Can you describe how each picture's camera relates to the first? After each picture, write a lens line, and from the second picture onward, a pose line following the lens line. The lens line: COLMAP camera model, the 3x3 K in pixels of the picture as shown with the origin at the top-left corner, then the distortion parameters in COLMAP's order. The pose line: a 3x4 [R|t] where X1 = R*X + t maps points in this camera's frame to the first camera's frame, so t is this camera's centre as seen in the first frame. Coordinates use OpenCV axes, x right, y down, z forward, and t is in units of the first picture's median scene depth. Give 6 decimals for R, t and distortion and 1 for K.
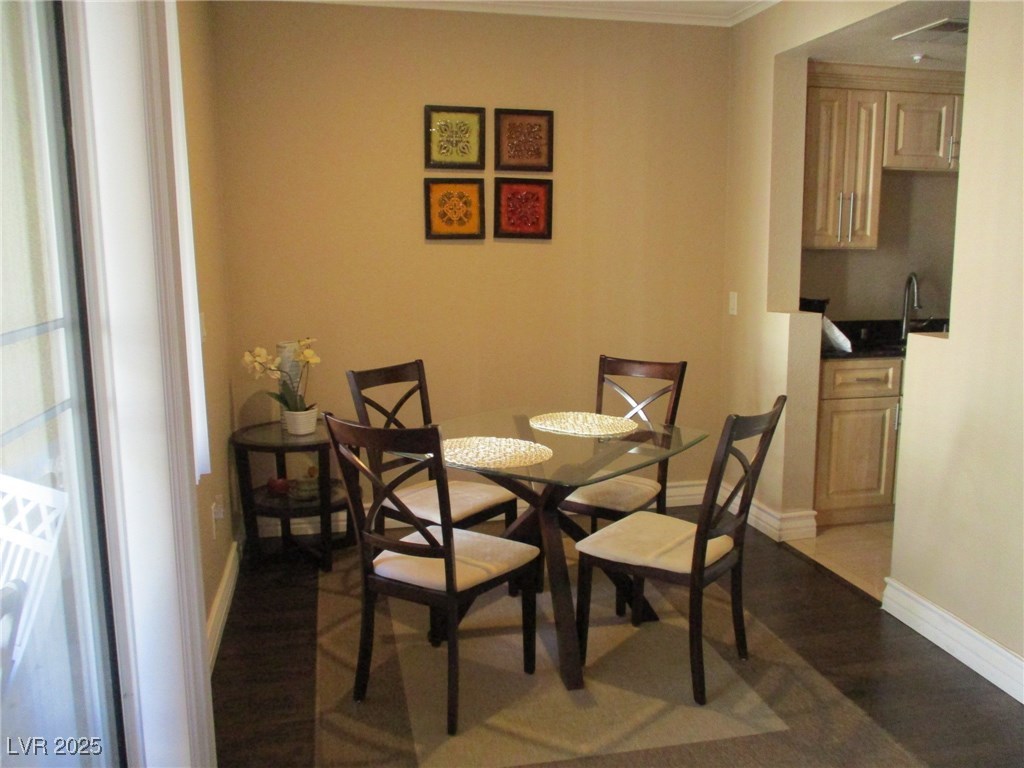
lens RADIAL K [[859.3, 0, 517.3], [0, 859.3, 388.5], [0, 0, 1]] dist [-0.030996, 0.016218]
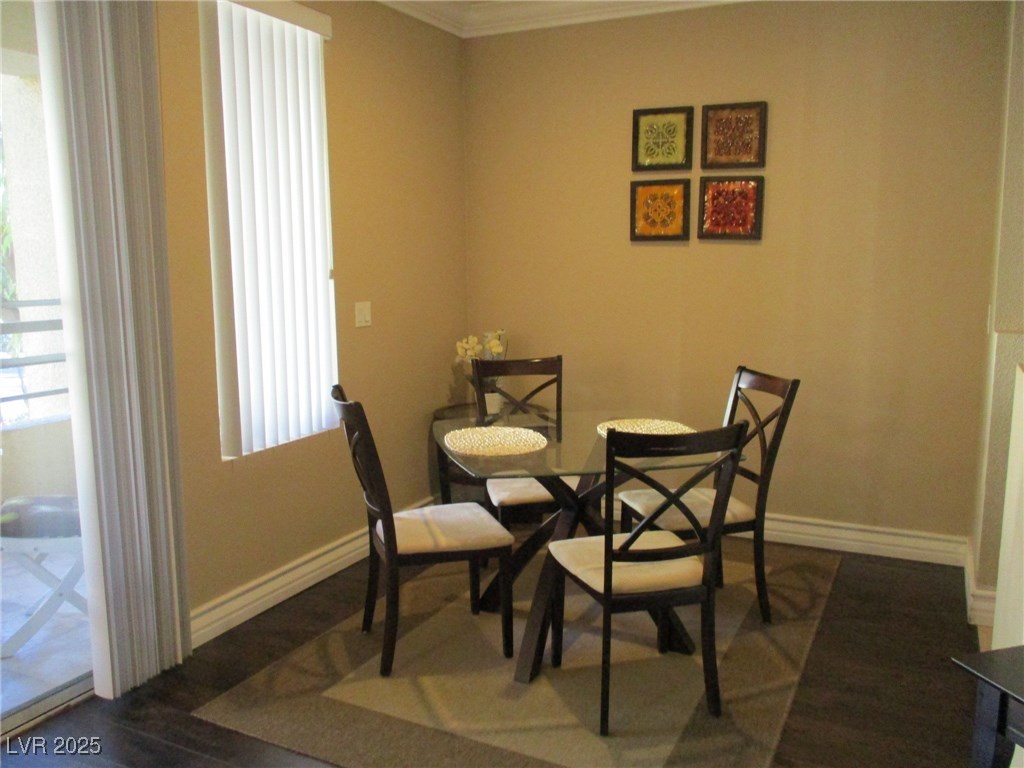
lens RADIAL K [[859.3, 0, 517.0], [0, 859.3, 381.3], [0, 0, 1]] dist [-0.030996, 0.016218]
pose [[0.778388, 0.094687, -0.620601, 0.440575], [-0.100893, 0.994578, 0.025200, -0.019308], [0.619623, 0.042999, 0.783721, 0.121900]]
